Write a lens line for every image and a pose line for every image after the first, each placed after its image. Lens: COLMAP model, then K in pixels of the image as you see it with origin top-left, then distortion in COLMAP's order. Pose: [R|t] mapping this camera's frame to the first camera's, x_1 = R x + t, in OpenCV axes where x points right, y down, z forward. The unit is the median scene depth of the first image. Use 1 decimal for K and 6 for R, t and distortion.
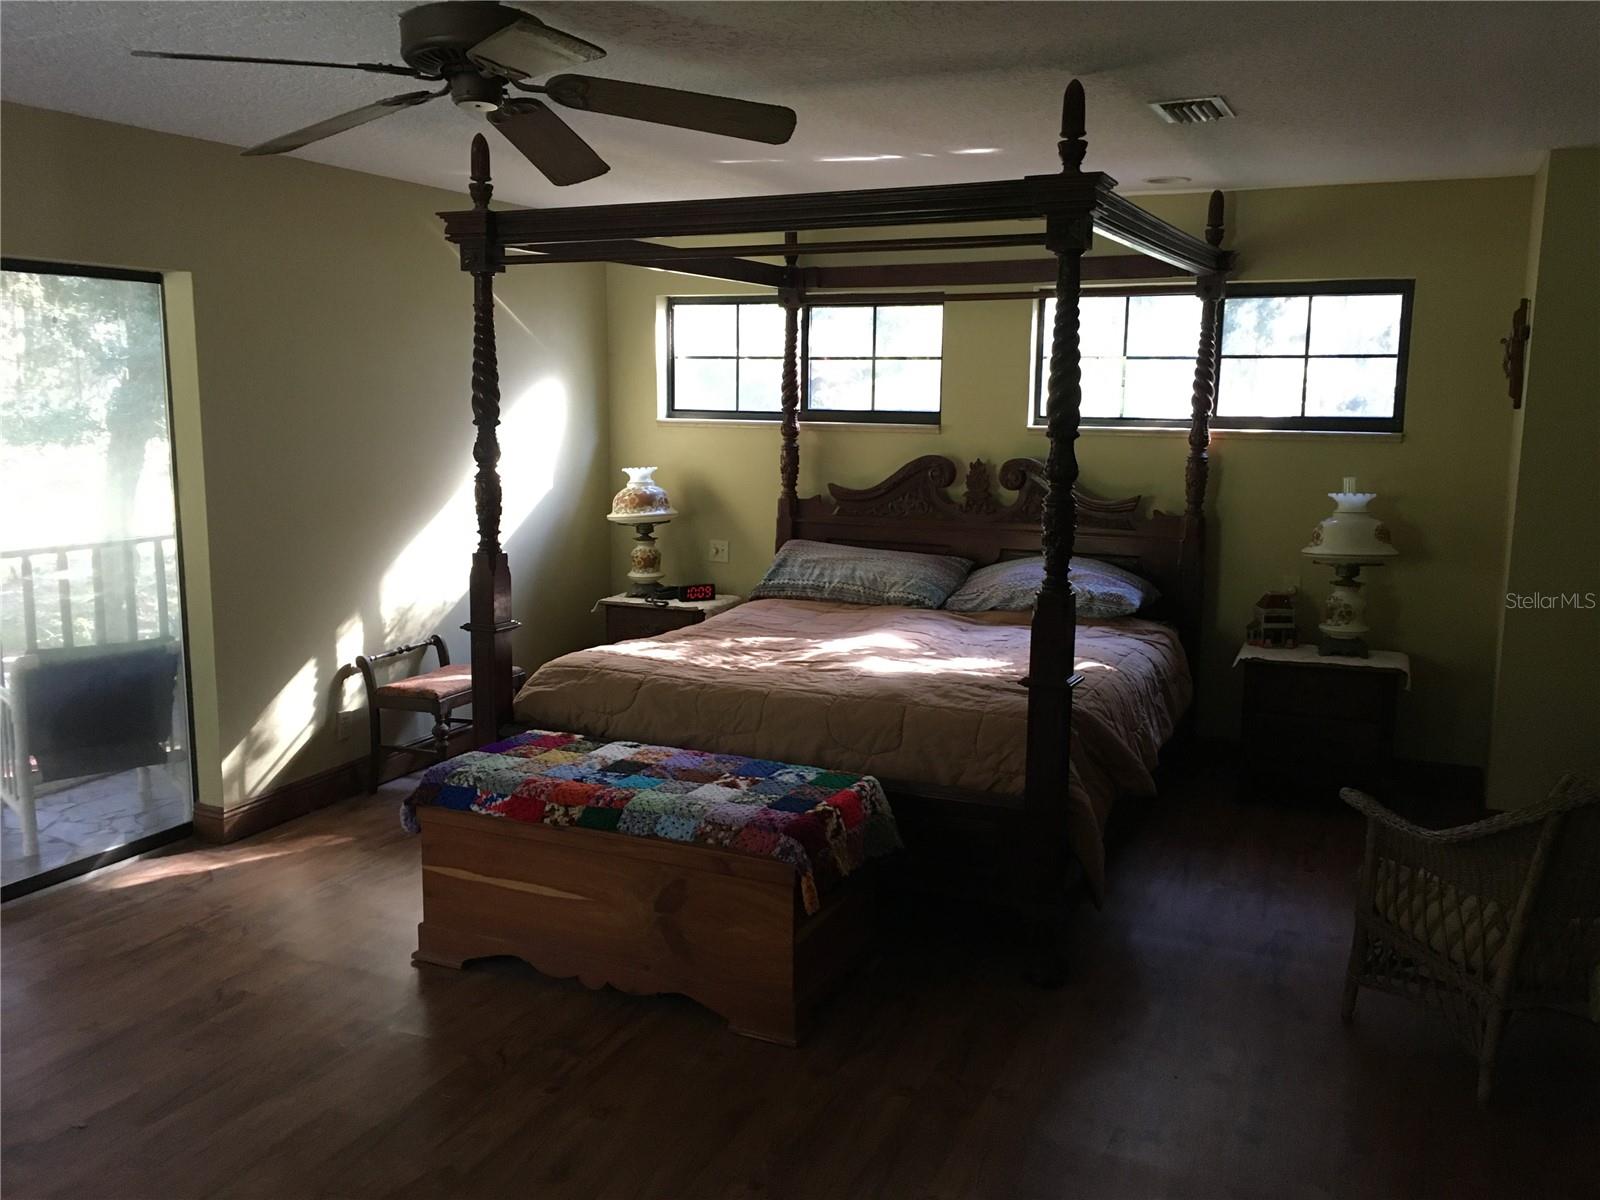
lens RADIAL K [[1360.8, 0, 795.4], [0, 1360.8, 590.3], [0, 0, 1]] dist [0.086245, -0.110008]
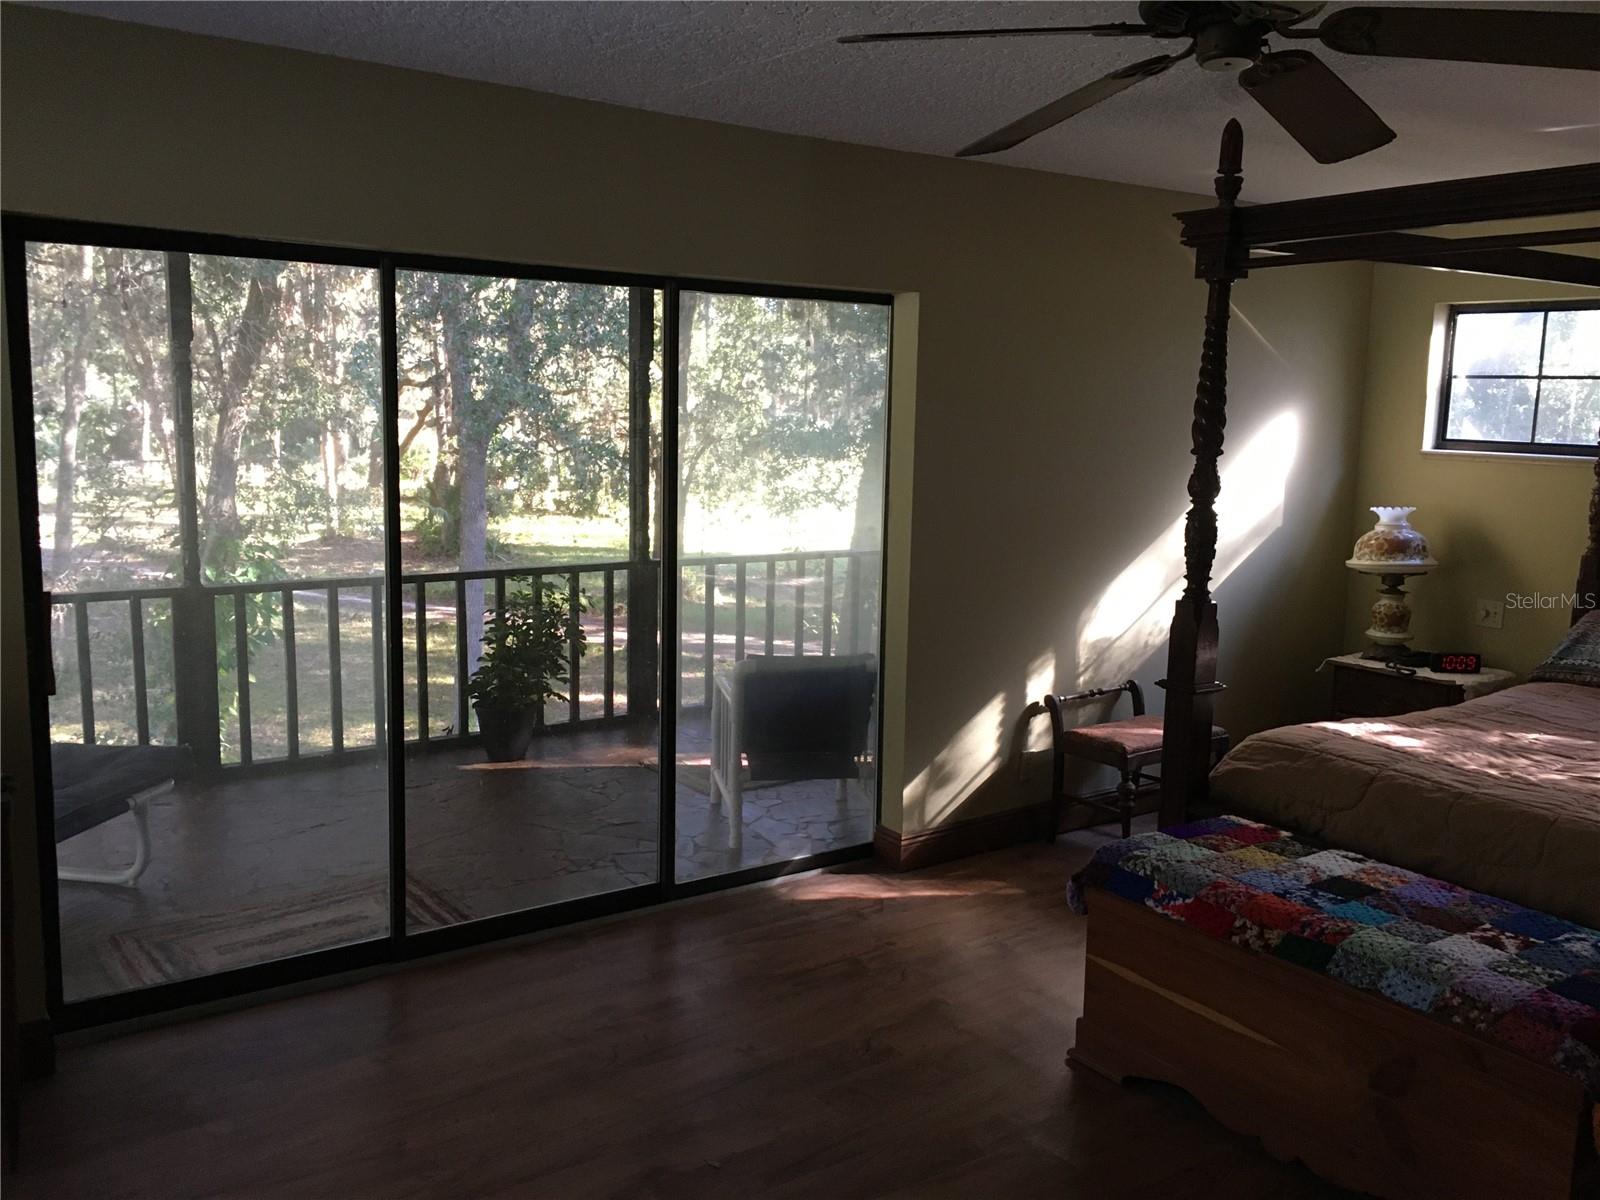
lens RADIAL K [[1360.8, 0, 791.5], [0, 1360.8, 588.7], [0, 0, 1]] dist [0.086245, -0.110008]
pose [[0.866093, 0.081258, -0.493234, -0.017440], [-0.089426, 0.995968, 0.007052, -0.018094], [0.491819, 0.038000, 0.869868, 0.112235]]
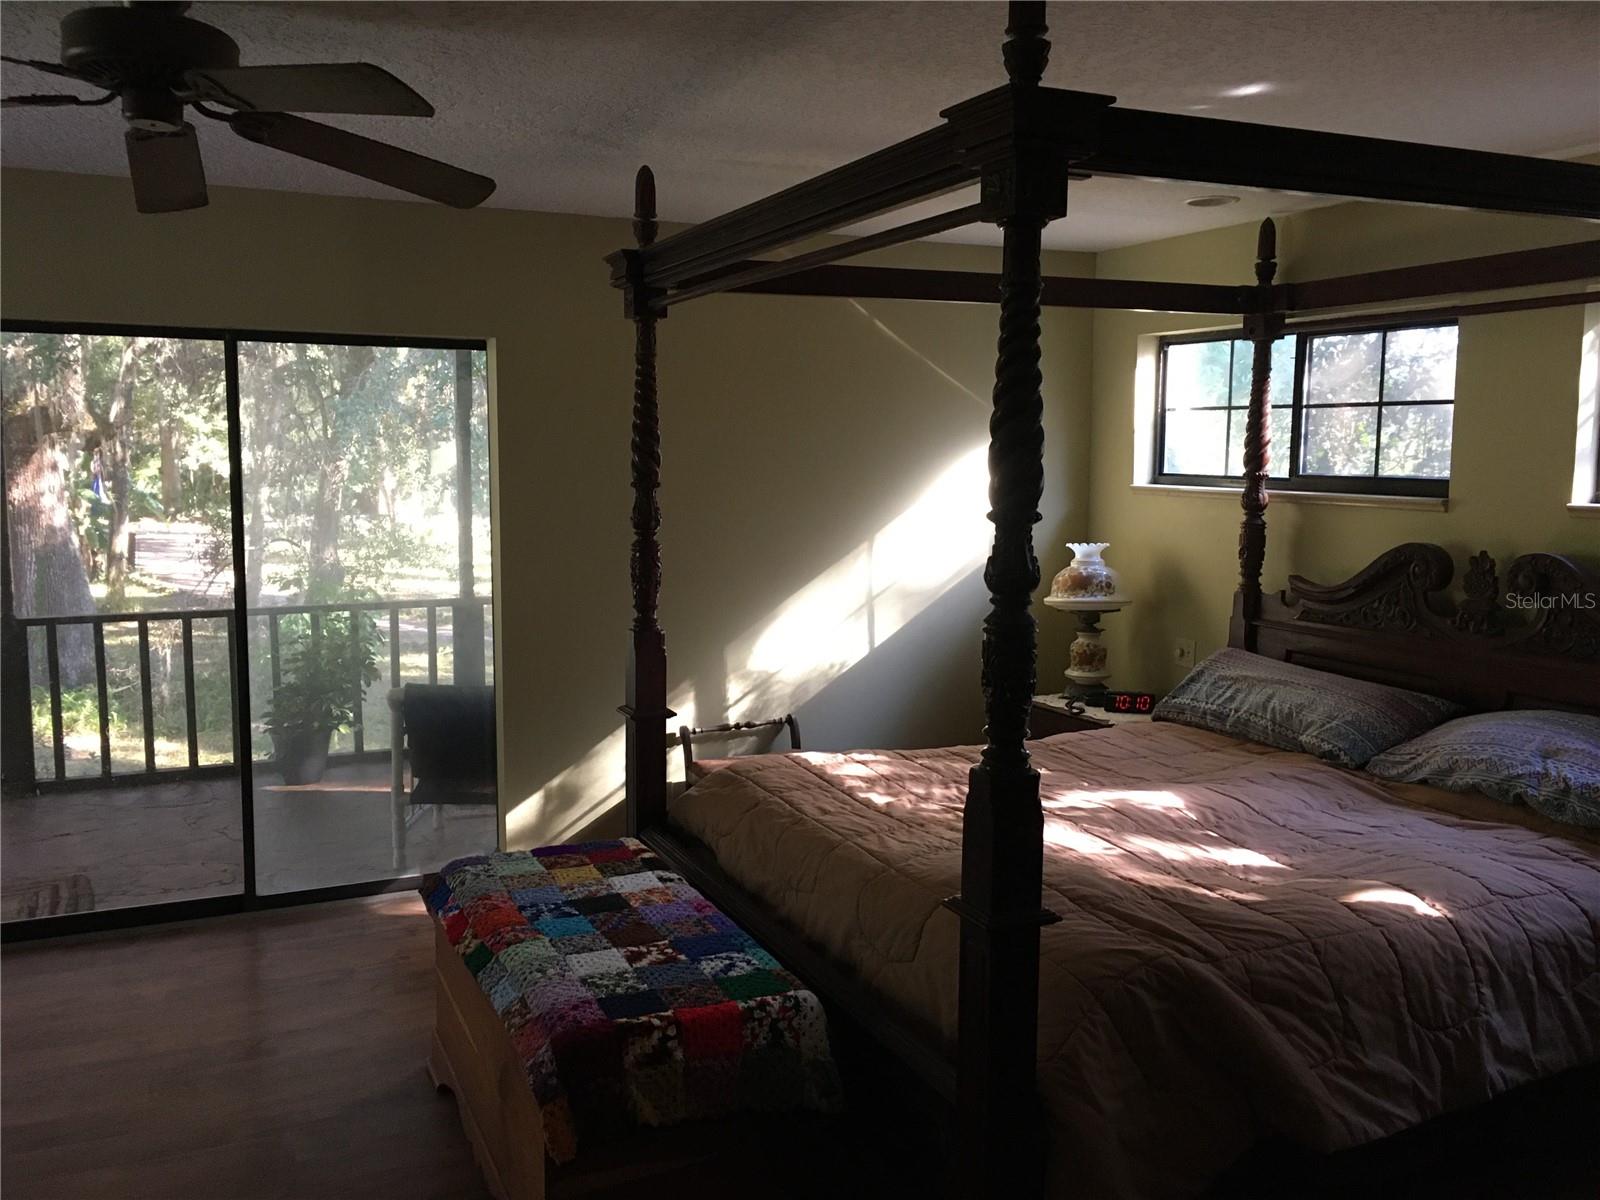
lens RADIAL K [[1360.8, 0, 796.0], [0, 1360.8, 585.9], [0, 0, 1]] dist [0.086245, -0.110008]
pose [[0.764359, 0.063838, -0.641623, 0.406906], [-0.095464, 0.995324, -0.014695, -0.050536], [0.637685, 0.072484, 0.766880, 0.363967]]
